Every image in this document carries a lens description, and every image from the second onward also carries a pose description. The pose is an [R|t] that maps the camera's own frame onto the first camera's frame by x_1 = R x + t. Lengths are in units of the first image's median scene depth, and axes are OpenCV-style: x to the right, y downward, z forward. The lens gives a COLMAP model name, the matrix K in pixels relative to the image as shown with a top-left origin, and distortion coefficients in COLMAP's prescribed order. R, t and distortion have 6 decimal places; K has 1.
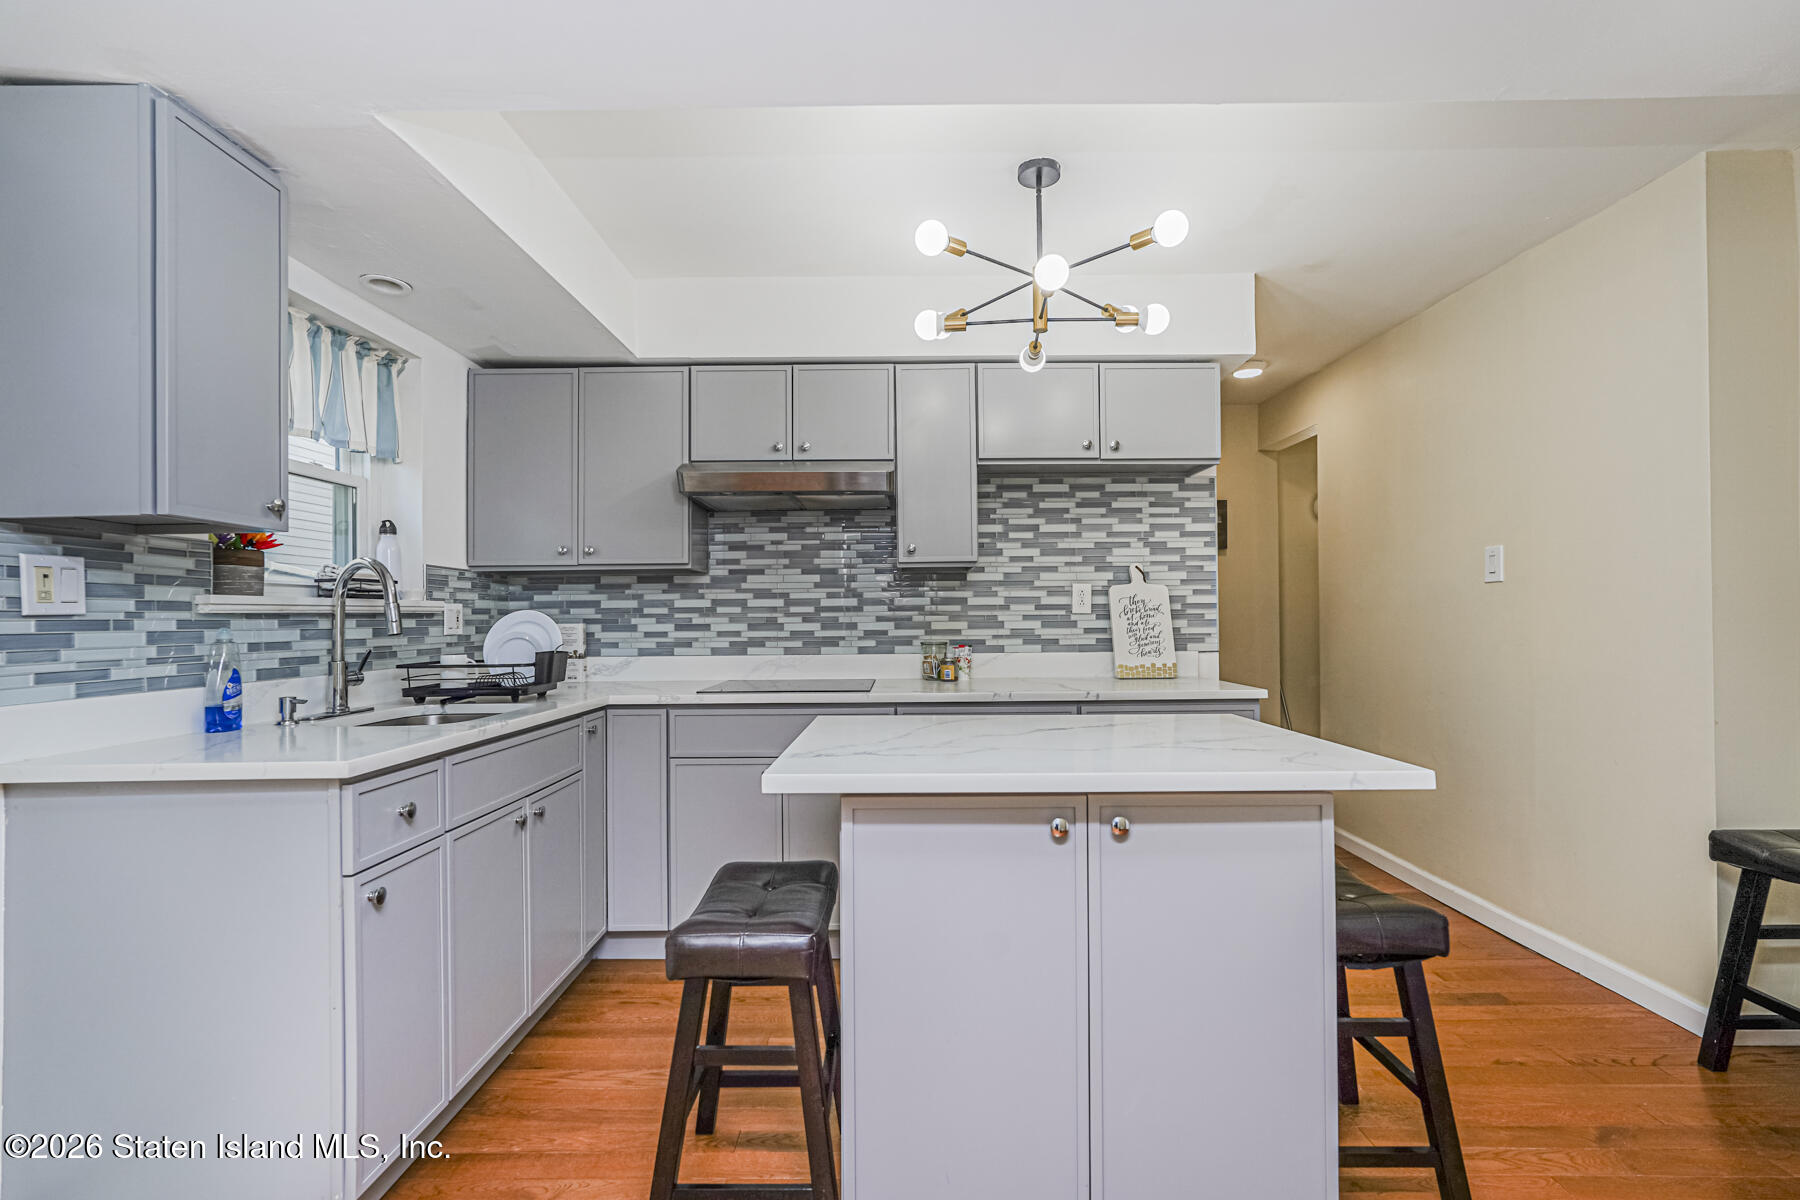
lens RADIAL K [[820.7, 0, 901.7], [0, 820.7, 603.7], [0, 0, 1]] dist [0.000335, 0.002430]
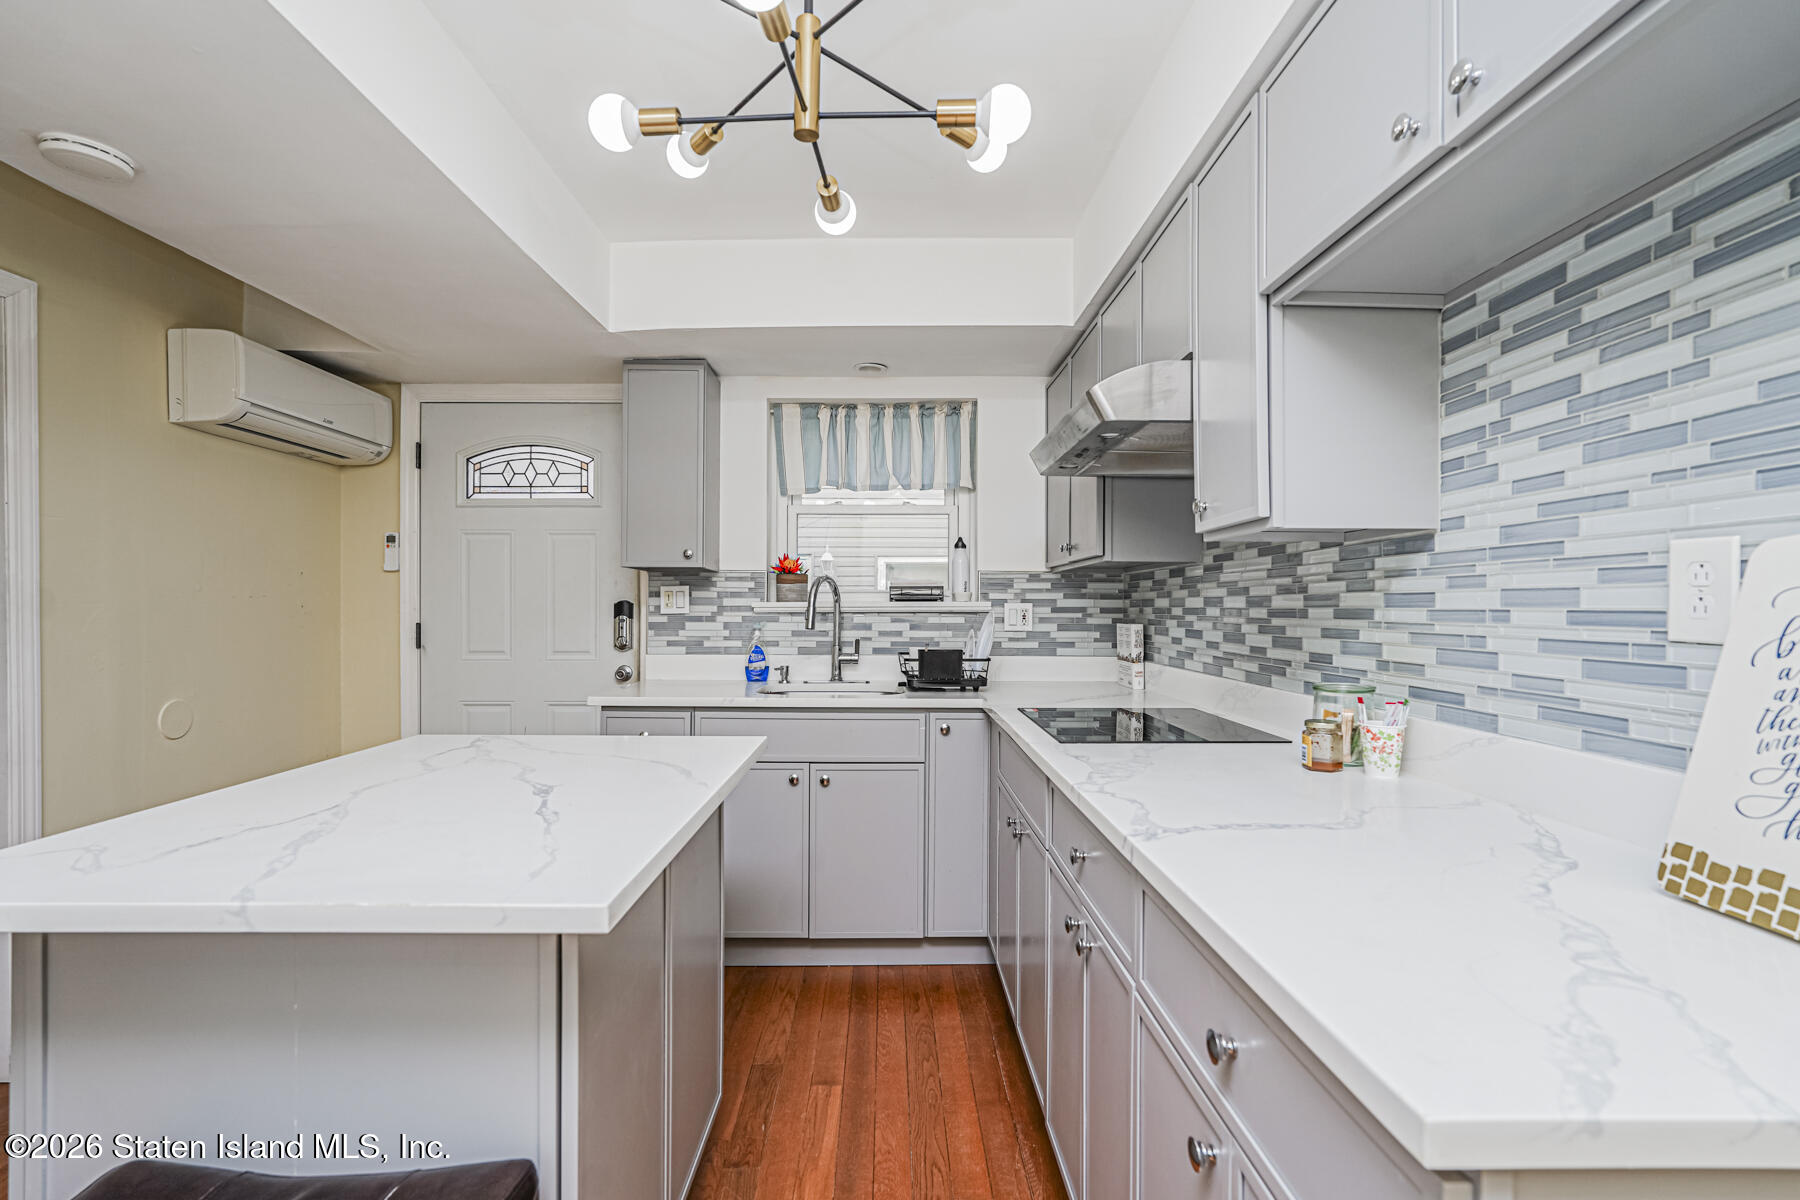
lens RADIAL K [[820.7, 0, 902.2], [0, 820.7, 604.2], [0, 0, 1]] dist [0.000335, 0.002430]
pose [[0.017623, 0.006092, -0.999826, 0.503676], [0.014484, 0.999875, 0.006348, -0.007375], [0.999740, -0.014594, 0.017533, 0.715634]]
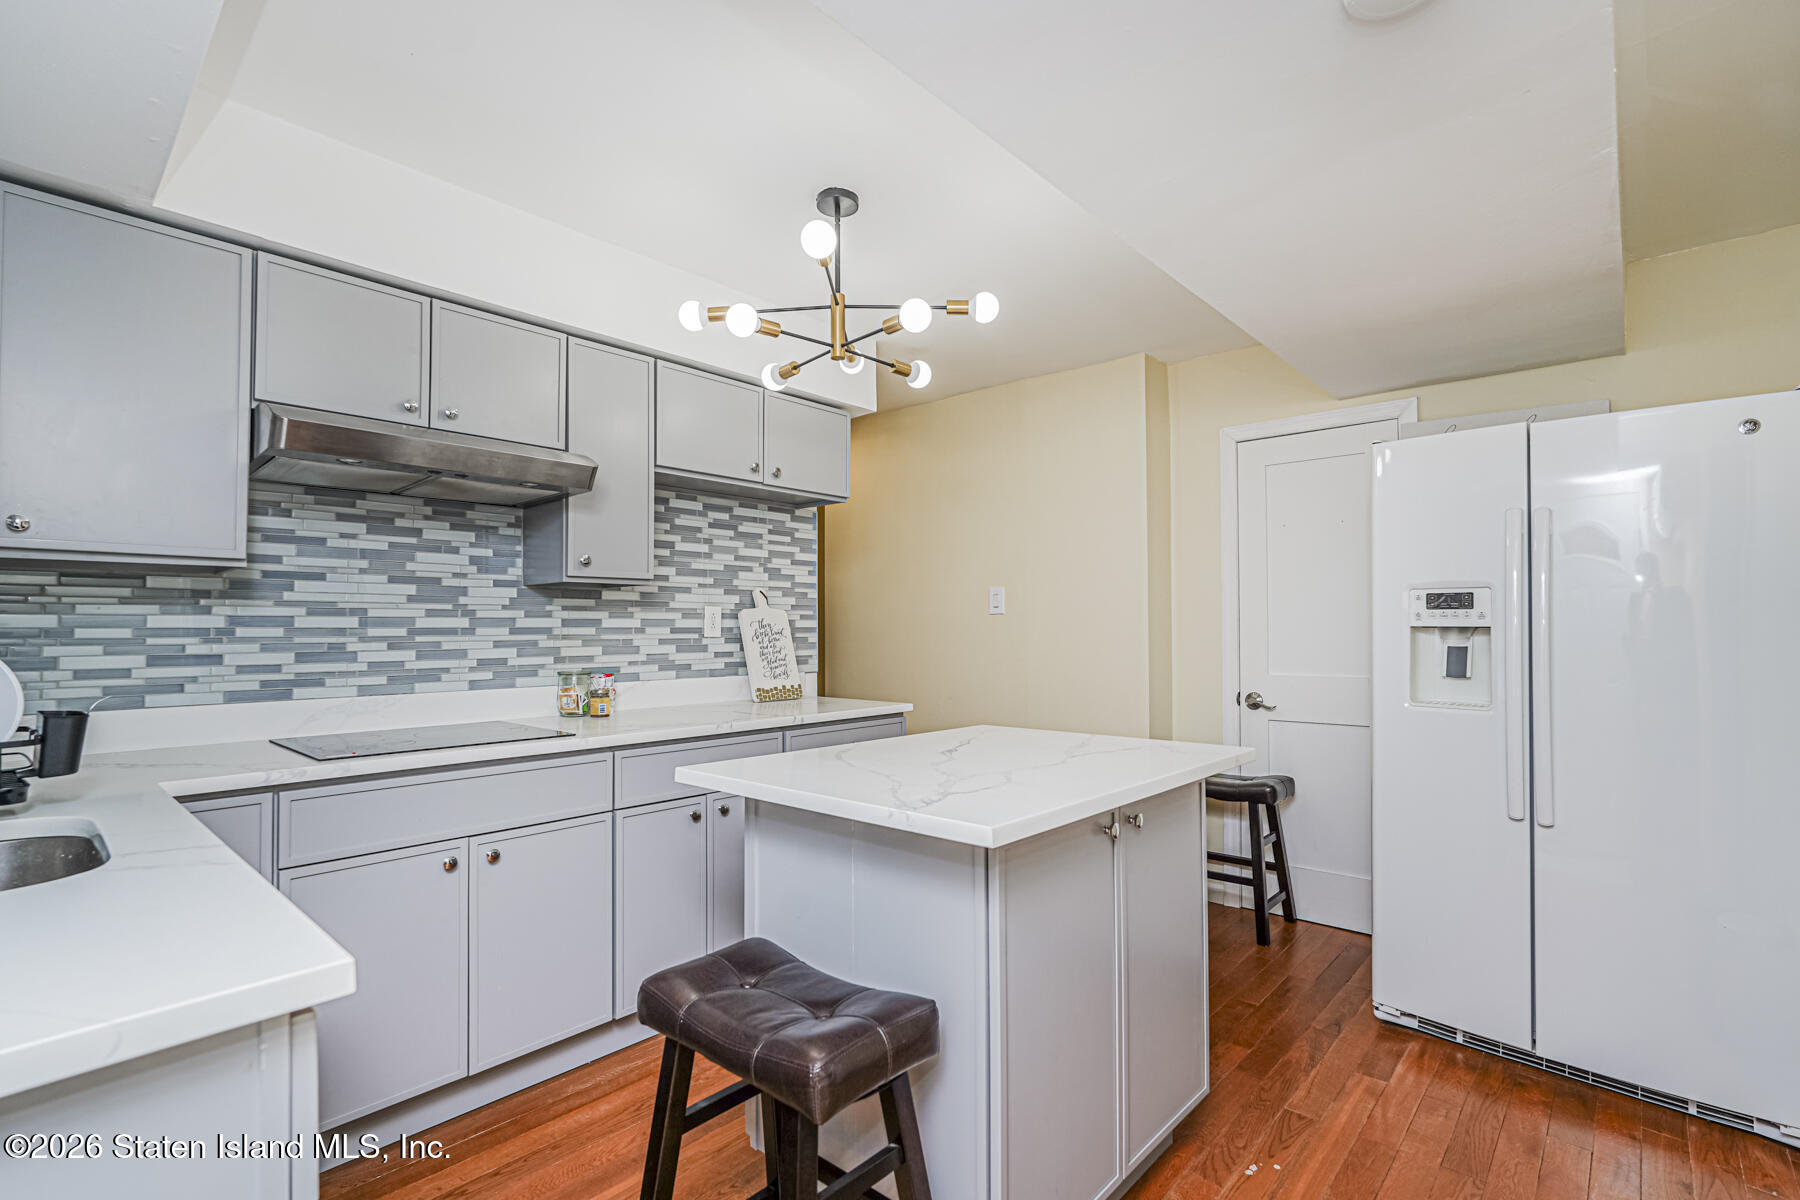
lens RADIAL K [[820.7, 0, 894.2], [0, 820.7, 612.1], [0, 0, 1]] dist [0.000335, 0.002430]
pose [[0.678216, 0.021549, 0.734546, -0.349135], [-0.012266, 0.999763, -0.018005, -0.002876], [-0.734760, 0.003202, 0.678320, 0.183677]]
